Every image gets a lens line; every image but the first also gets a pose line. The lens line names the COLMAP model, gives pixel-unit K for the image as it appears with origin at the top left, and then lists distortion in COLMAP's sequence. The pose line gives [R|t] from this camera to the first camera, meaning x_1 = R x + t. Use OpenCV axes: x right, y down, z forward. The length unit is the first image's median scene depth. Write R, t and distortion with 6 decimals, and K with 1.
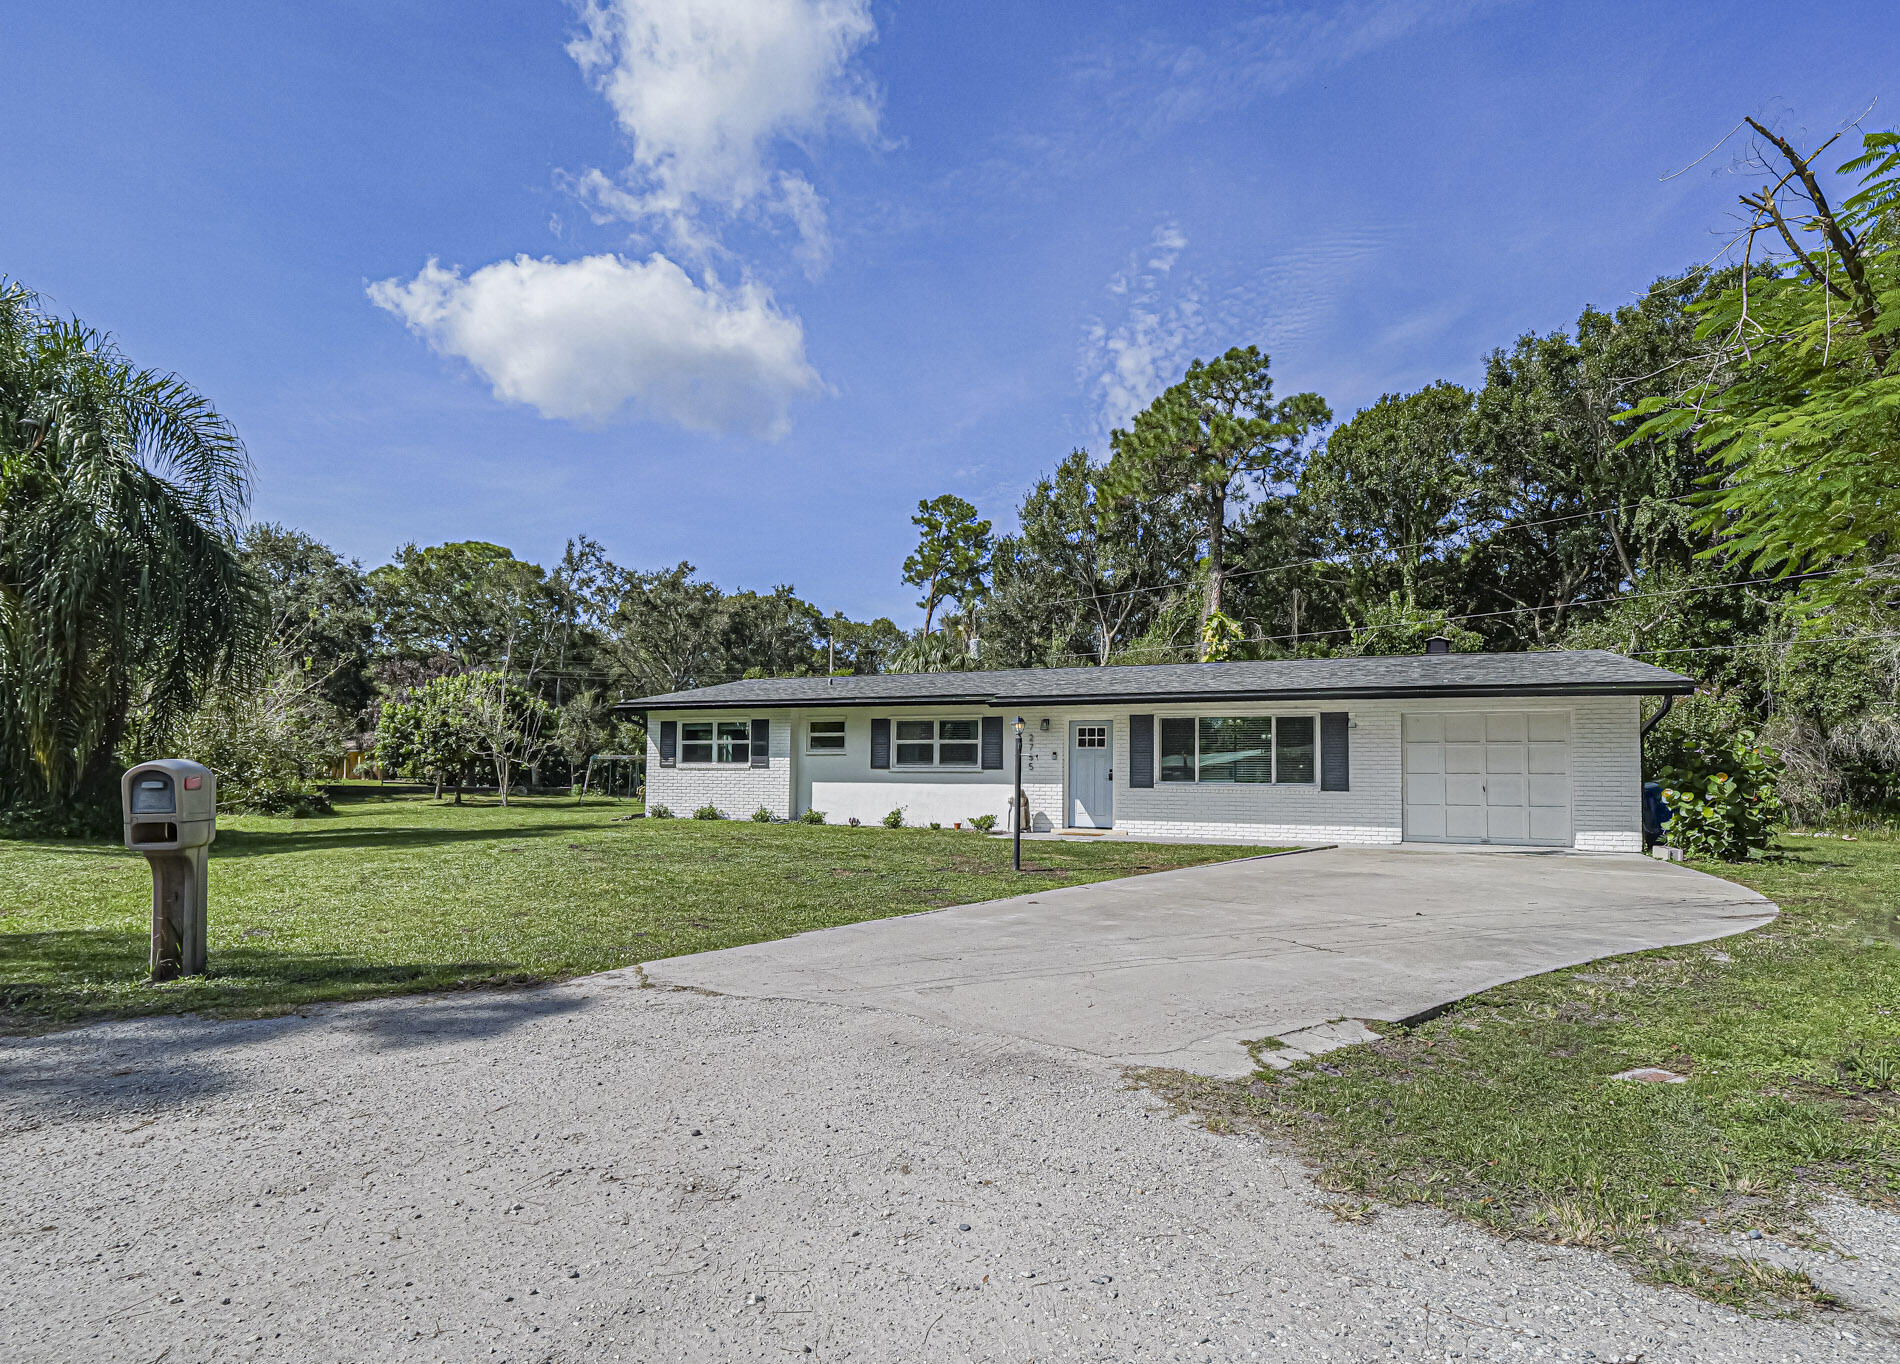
lens RADIAL K [[910.1, 0, 1004.6], [0, 910.1, 726.8], [0, 0, 1]] dist [-0.000832, -0.000124]
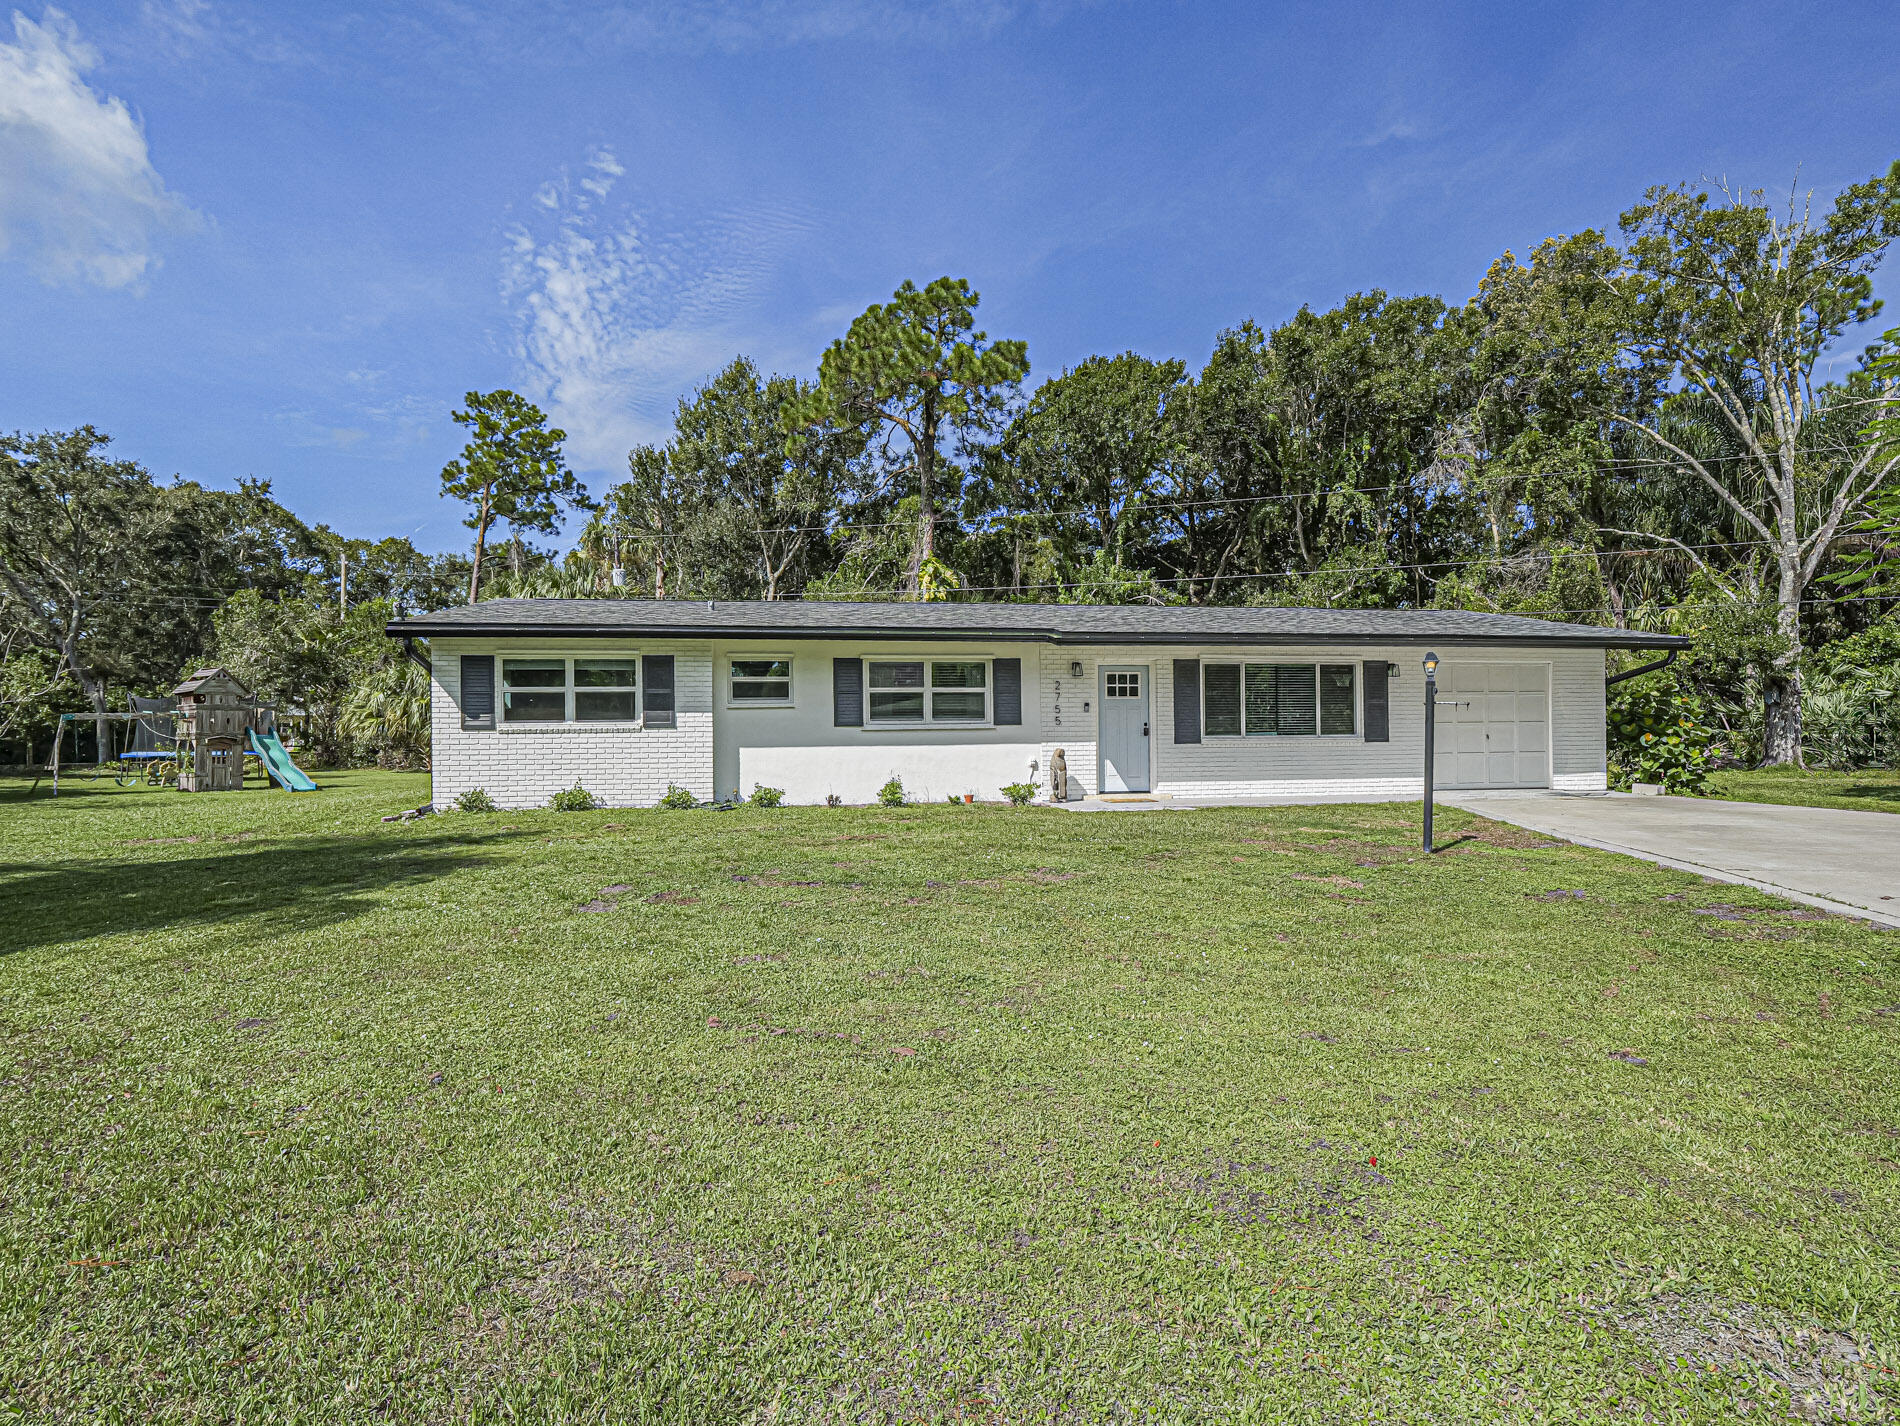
lens RADIAL K [[929.4, 0, 933.5], [0, 929.4, 697.3], [0, 0, 1]] dist [-0.000341, -0.008873]
pose [[0.869278, 0.002207, 0.494319, -0.443972], [-0.008131, 0.999919, 0.009835, 0.014794], [-0.494257, -0.012568, 0.869225, 0.320011]]
